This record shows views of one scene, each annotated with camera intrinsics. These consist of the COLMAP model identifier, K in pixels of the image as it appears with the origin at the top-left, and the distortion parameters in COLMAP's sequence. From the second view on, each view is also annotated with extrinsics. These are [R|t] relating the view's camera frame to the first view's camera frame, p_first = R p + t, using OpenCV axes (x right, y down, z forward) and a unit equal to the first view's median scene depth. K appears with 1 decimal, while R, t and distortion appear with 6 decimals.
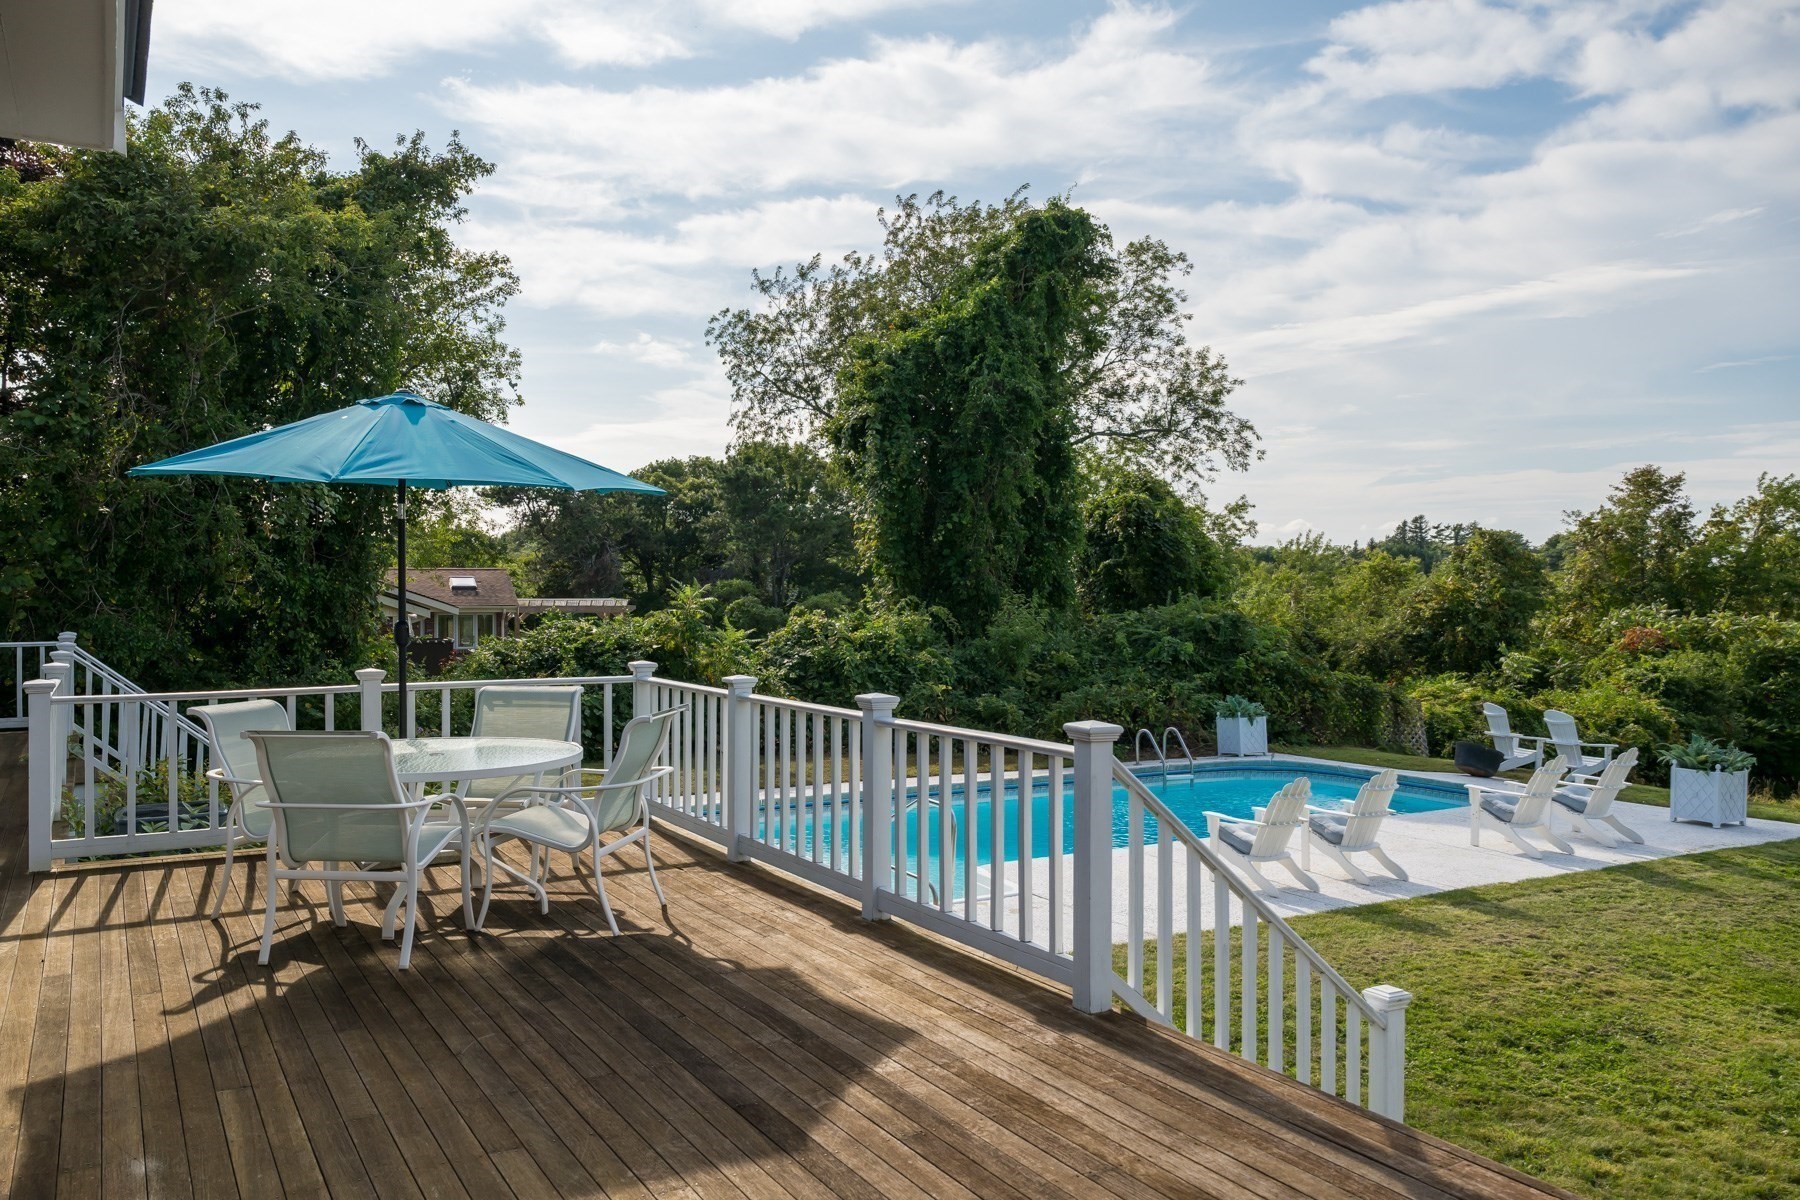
lens RADIAL K [[1496.8, 0, 900.0], [0, 1496.8, 600.0], [0, 0, 1]] dist [0.000599, 0.000055]
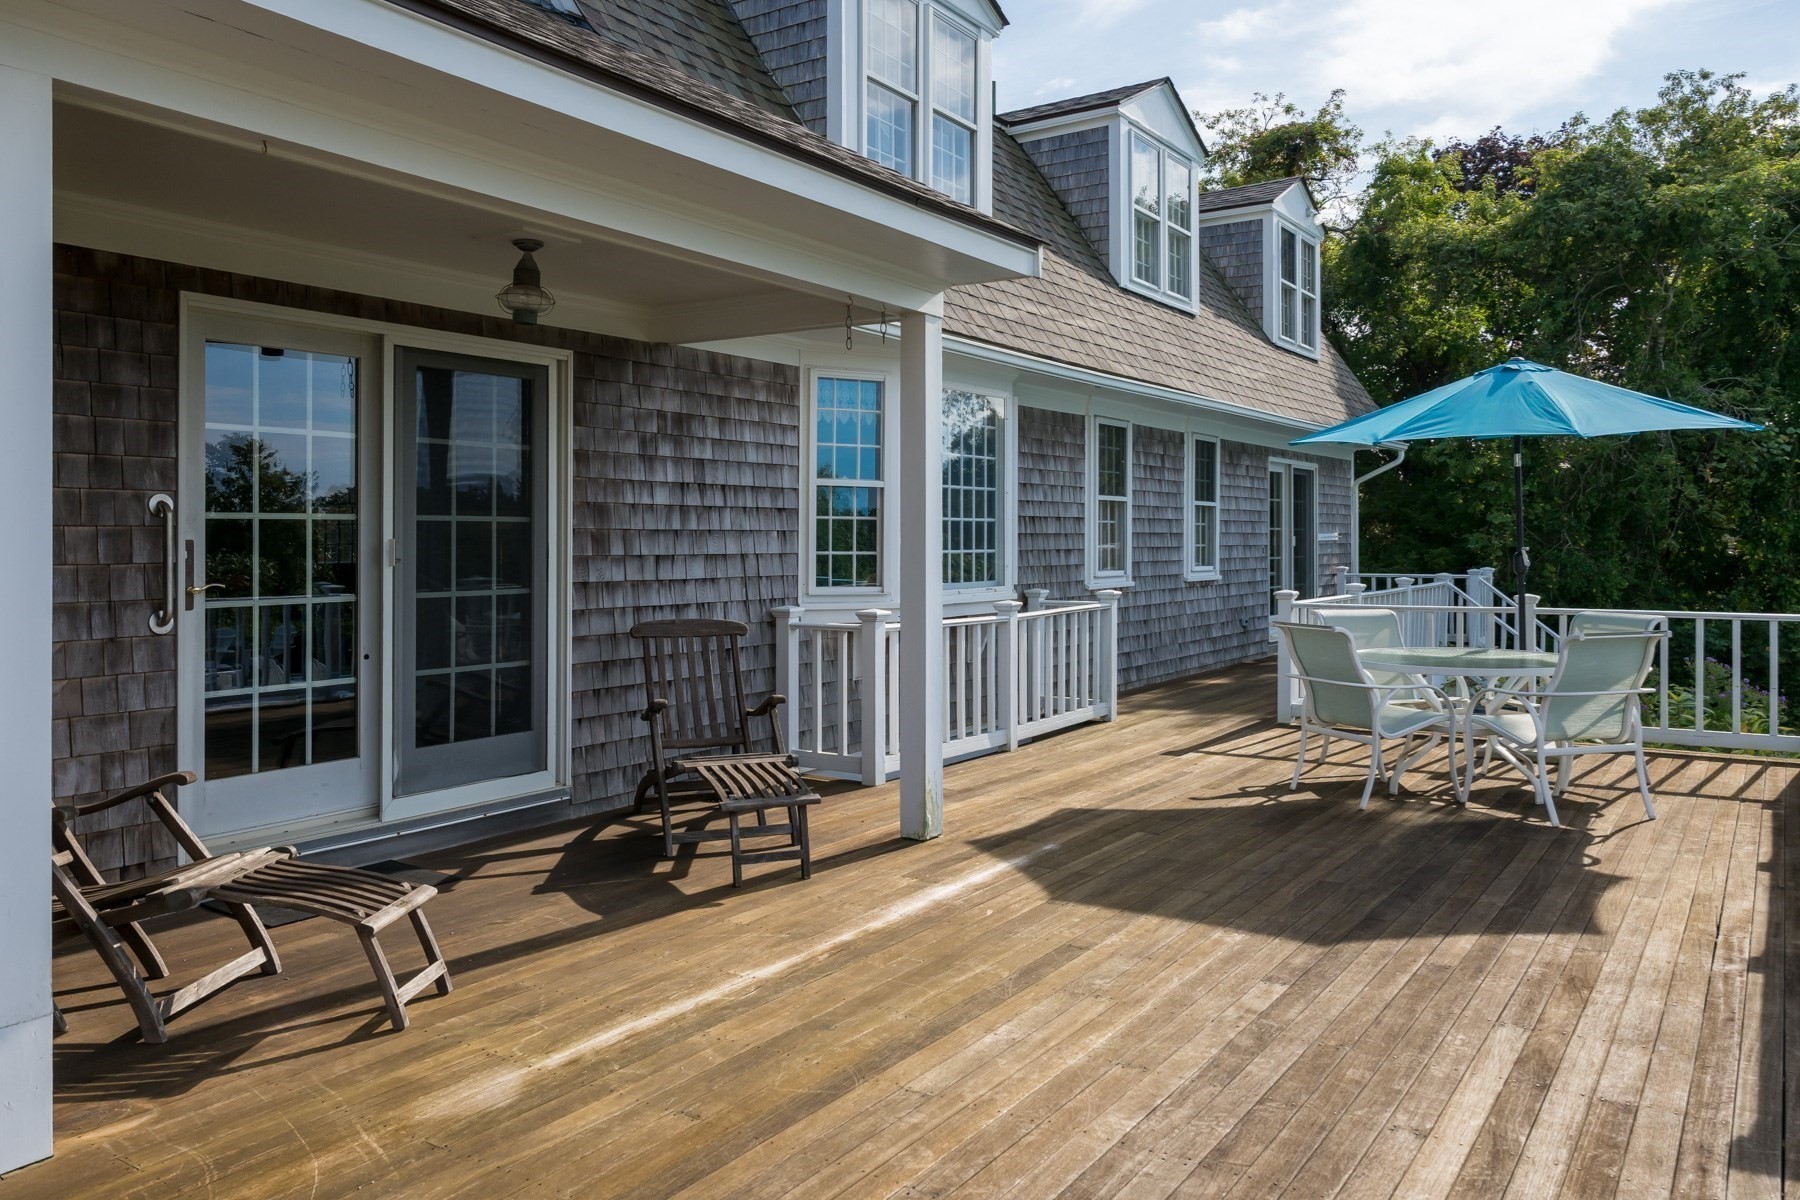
lens RADIAL K [[1298.4, 0, 900.0], [0, 1298.4, 600.0], [0, 0, 1]] dist [0.006645, 0.003209]
pose [[0.475990, 0.053159, -0.877843, 0.201337], [0.002392, 0.998090, 0.061738, -0.012368], [0.879447, -0.031487, 0.474954, 0.004413]]
